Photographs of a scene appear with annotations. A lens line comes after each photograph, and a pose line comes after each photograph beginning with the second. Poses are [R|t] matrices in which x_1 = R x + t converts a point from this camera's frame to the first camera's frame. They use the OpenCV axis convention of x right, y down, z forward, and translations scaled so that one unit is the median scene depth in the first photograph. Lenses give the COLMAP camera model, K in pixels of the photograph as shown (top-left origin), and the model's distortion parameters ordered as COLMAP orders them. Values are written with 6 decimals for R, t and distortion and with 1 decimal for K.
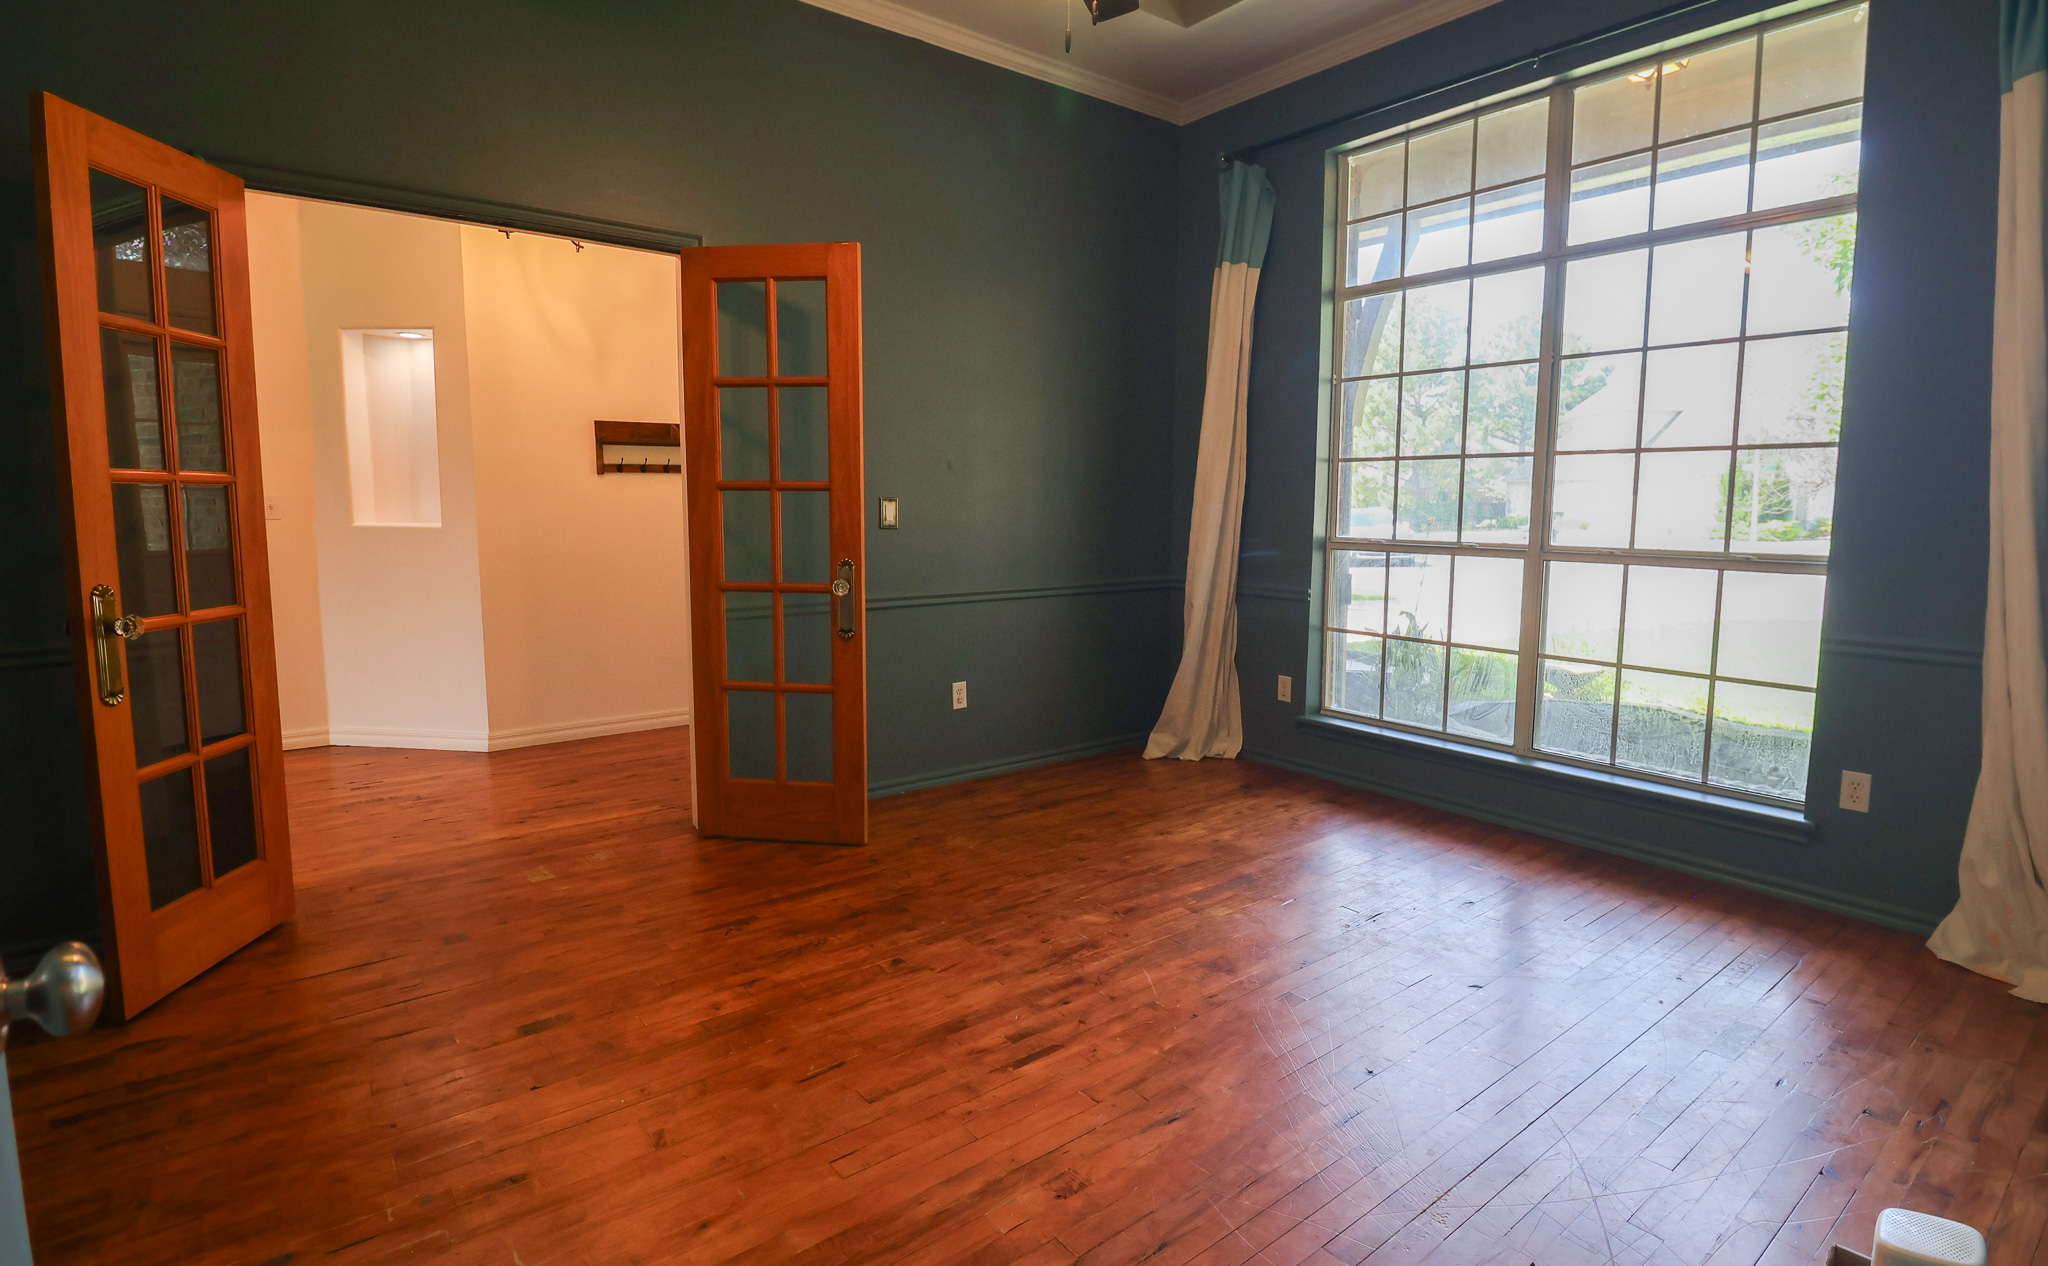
lens RADIAL K [[977.1, 0, 1026.3], [0, 977.1, 604.4], [0, 0, 1]] dist [-0.001350, -0.000236]
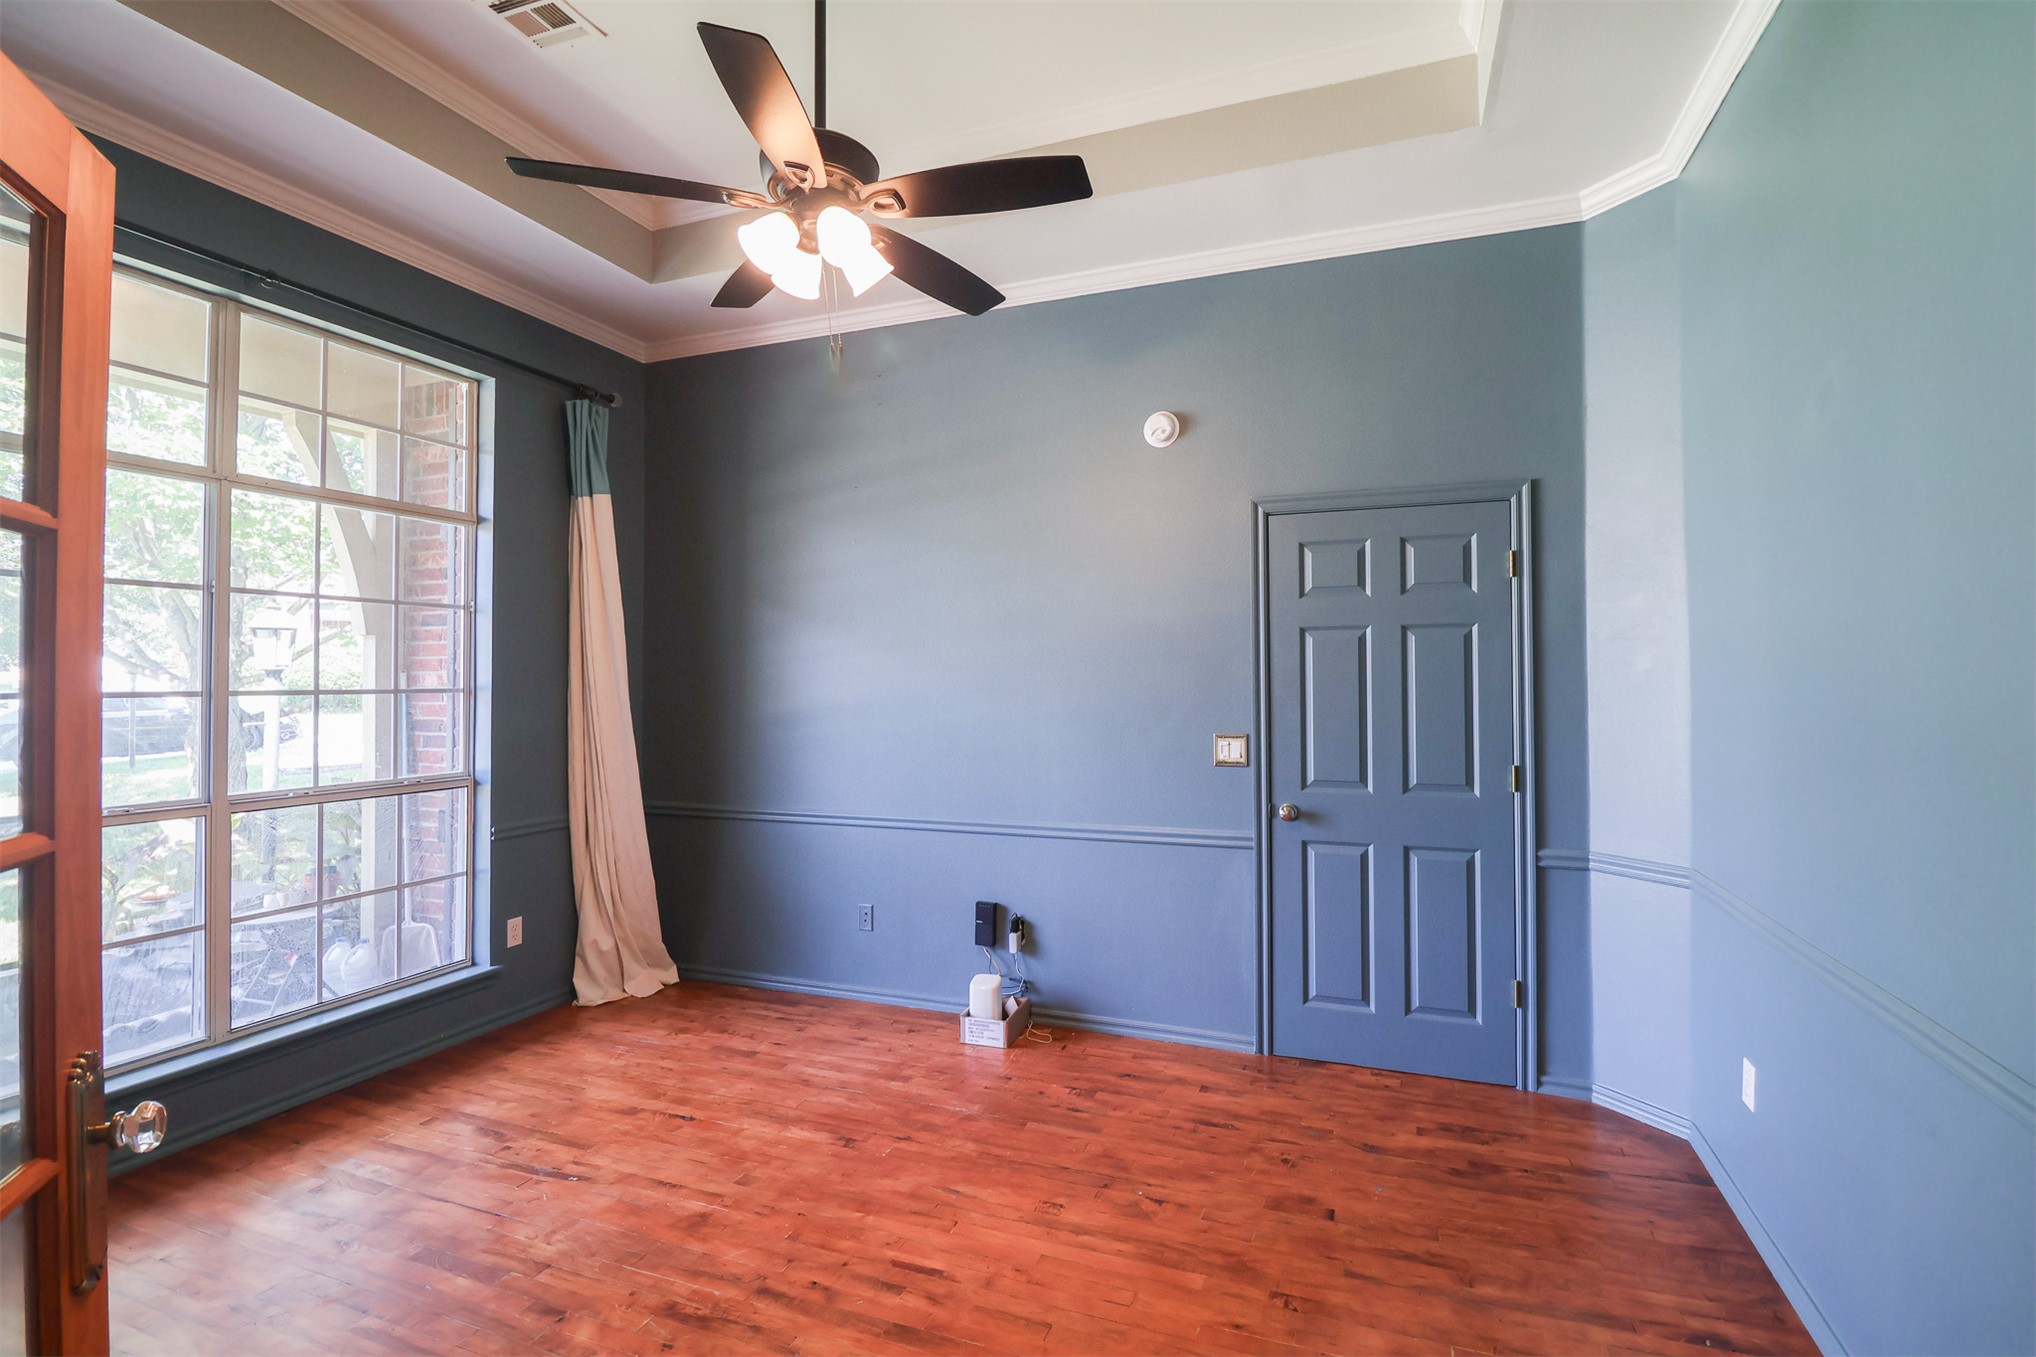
lens RADIAL K [[961.6, 0, 1019.2], [0, 961.6, 660.8], [0, 0, 1]] dist [-0.002978, -0.001023]
pose [[-0.519002, 0.016397, 0.854616, -0.849935], [0.087346, 0.995600, 0.033943, -0.213950], [-0.850299, 0.092264, -0.518150, 1.203758]]
